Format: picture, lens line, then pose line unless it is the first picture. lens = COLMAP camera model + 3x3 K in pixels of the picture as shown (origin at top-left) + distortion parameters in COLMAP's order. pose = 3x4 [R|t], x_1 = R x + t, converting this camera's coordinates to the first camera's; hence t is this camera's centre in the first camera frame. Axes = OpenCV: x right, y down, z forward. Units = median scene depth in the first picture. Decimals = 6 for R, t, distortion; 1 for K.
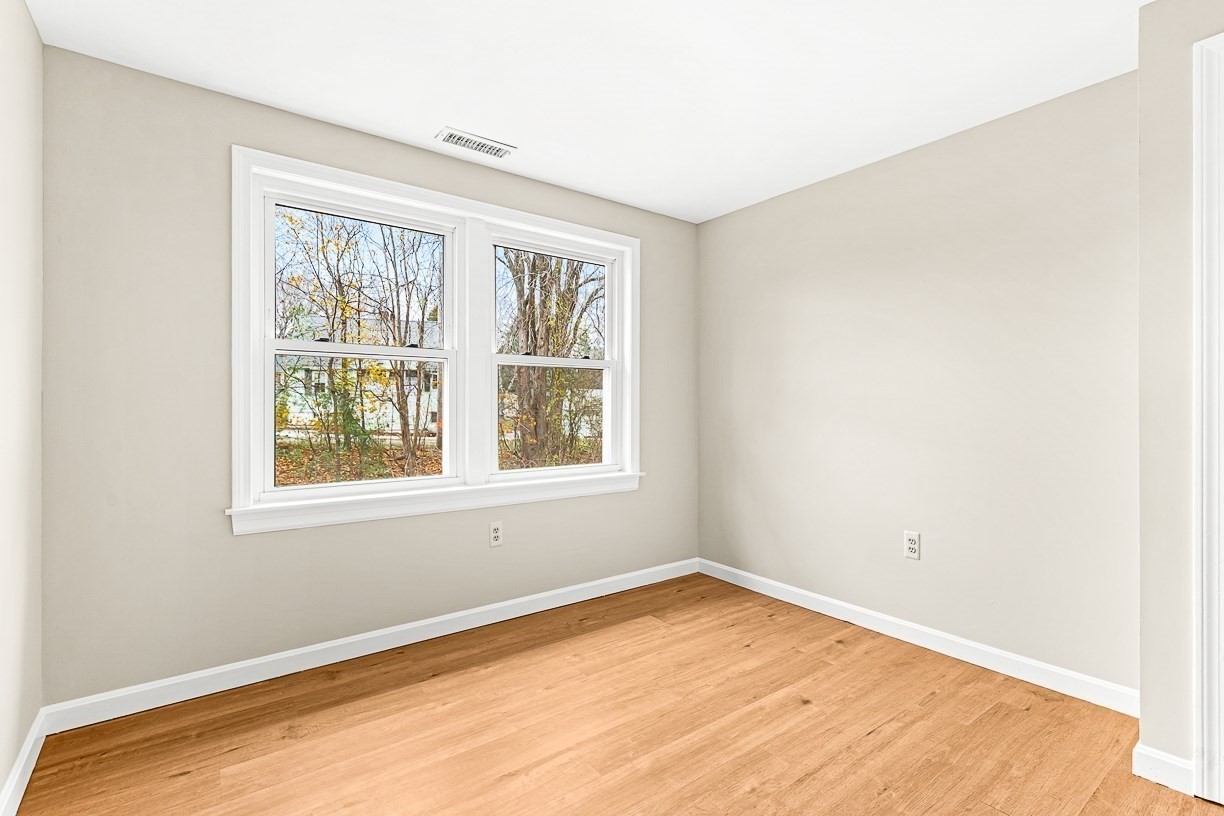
lens RADIAL K [[564.1, 0, 605.9], [0, 564.1, 406.5], [0, 0, 1]] dist [0.003902, 0.000425]
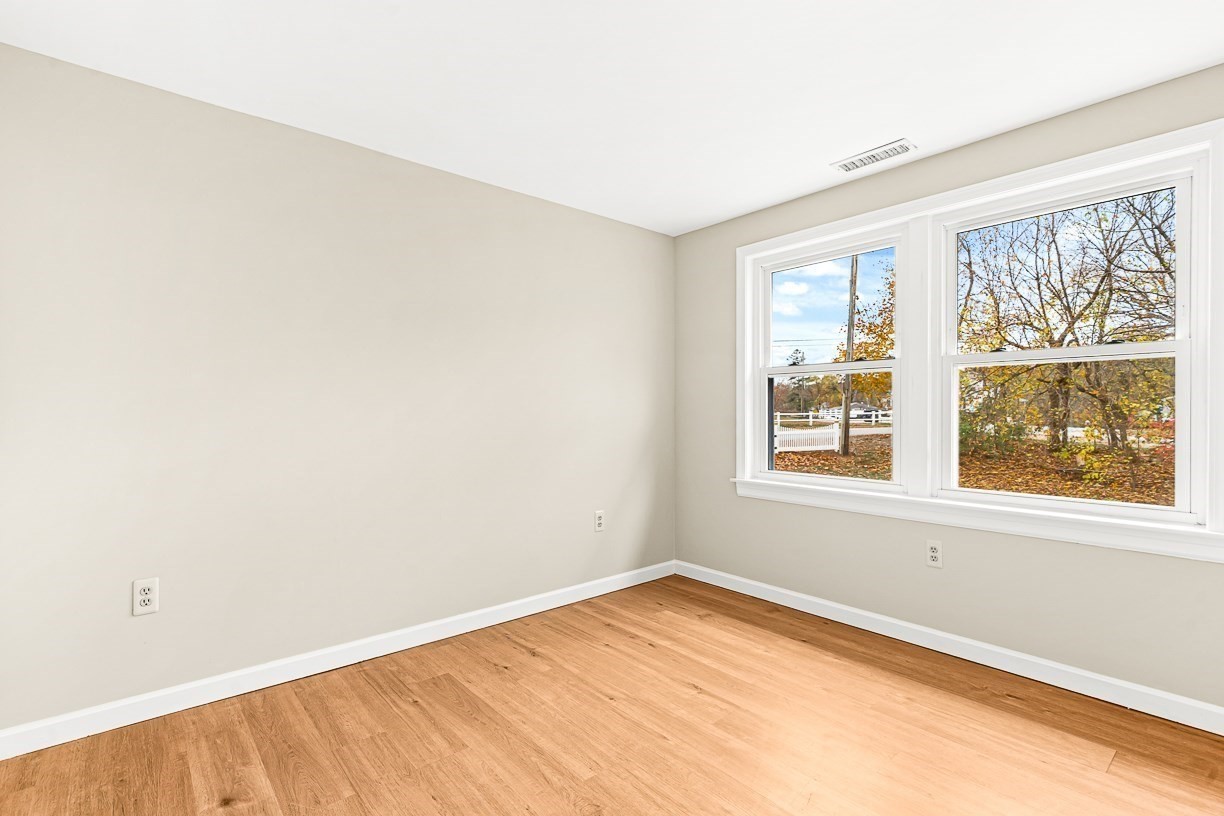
lens RADIAL K [[564.1, 0, 607.3], [0, 564.1, 410.0], [0, 0, 1]] dist [0.003902, 0.000425]
pose [[0.067895, 0.000018, -0.997692, 0.806953], [0.002047, 0.999998, 0.000157, -0.010479], [0.997690, -0.002053, 0.067895, 0.479744]]
